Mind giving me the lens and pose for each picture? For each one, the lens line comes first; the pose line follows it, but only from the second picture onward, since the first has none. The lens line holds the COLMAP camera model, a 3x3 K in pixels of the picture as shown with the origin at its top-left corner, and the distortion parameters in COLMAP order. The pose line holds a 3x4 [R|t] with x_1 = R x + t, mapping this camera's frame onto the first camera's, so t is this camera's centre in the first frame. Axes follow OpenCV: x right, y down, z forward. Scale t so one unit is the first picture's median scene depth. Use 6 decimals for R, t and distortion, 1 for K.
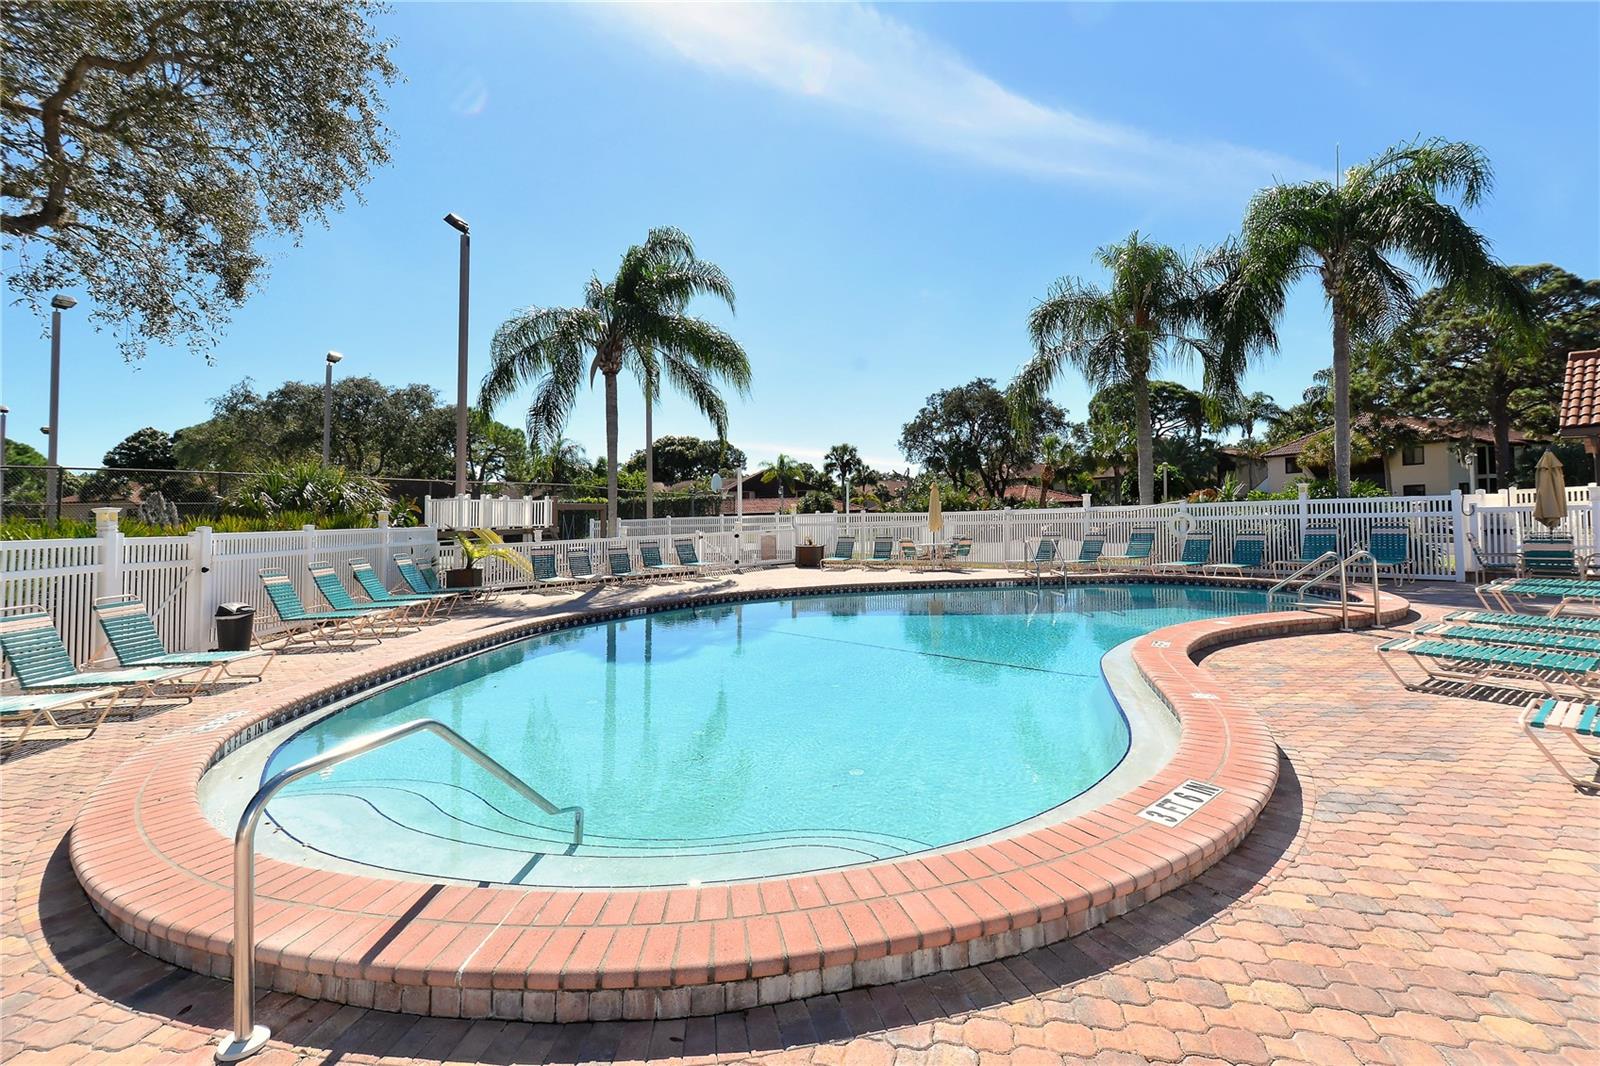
lens RADIAL K [[724.2, 0, 797.7], [0, 724.2, 483.7], [0, 0, 1]] dist [-0.030667, 0.012370]
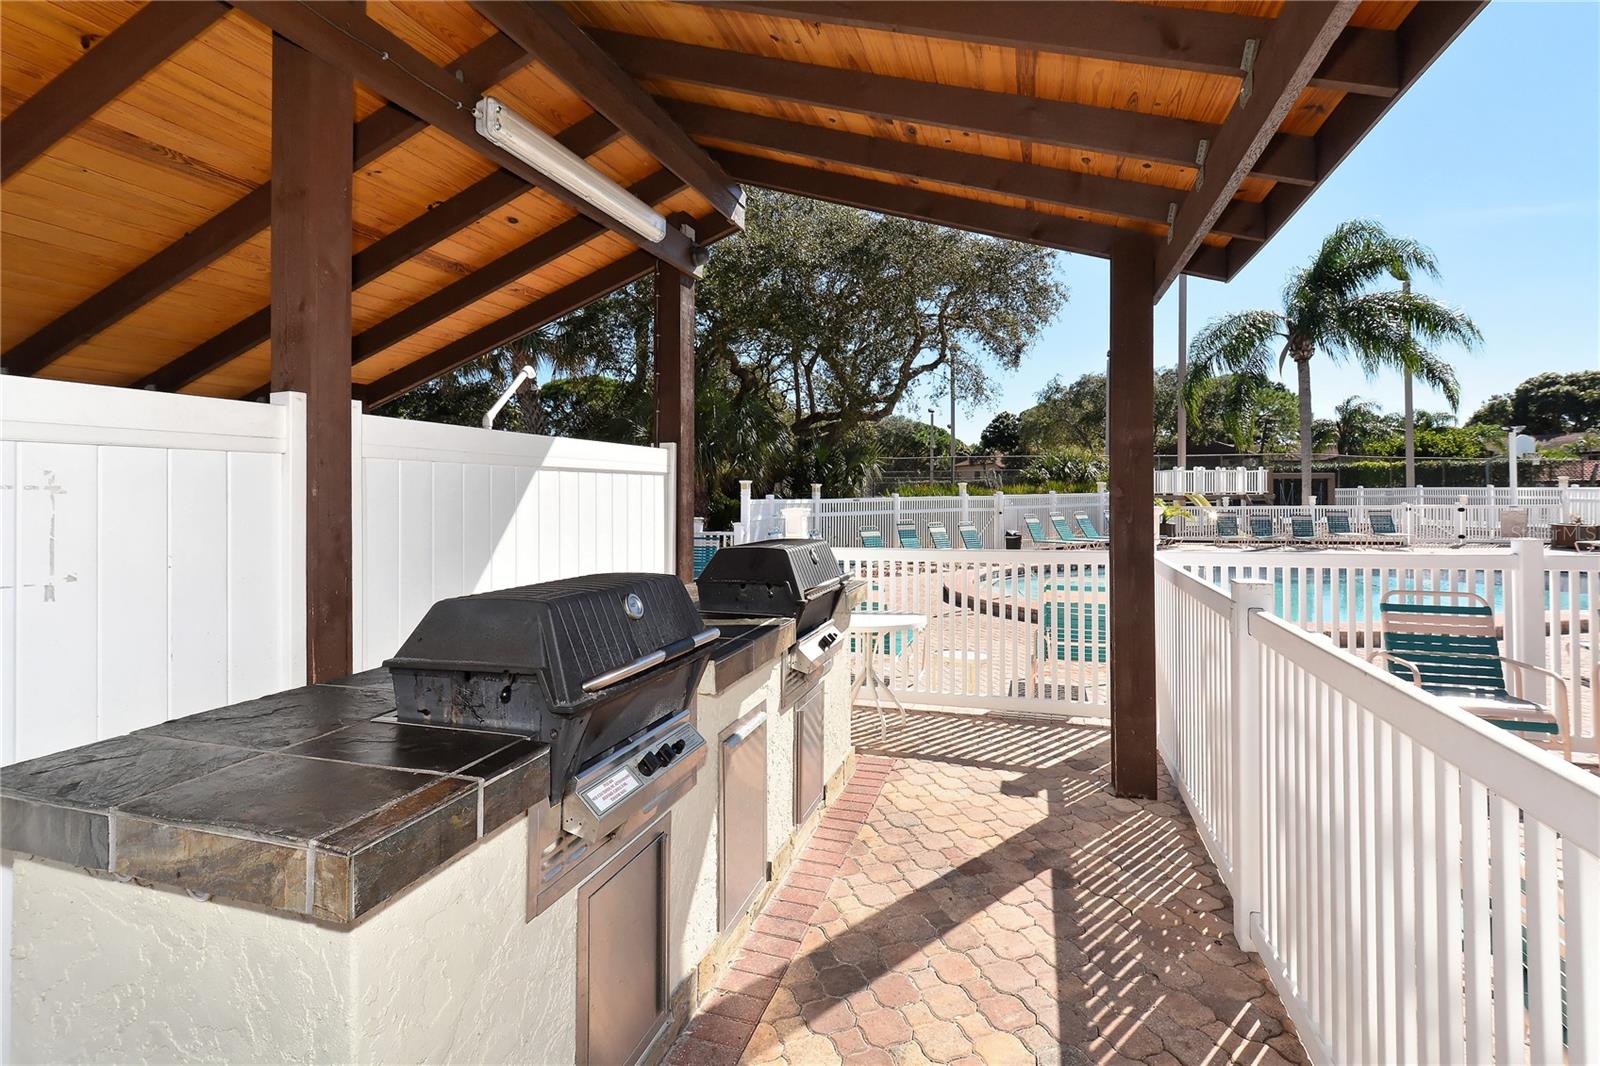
lens RADIAL K [[724.2, 0, 797.7], [0, 724.2, 483.7], [0, 0, 1]] dist [-0.030667, 0.012370]
pose [[0.516868, 0.018862, -0.855857, 0.132238], [0.030191, 0.998734, 0.040243, -0.013068], [0.855533, -0.046640, 0.515644, -0.115719]]
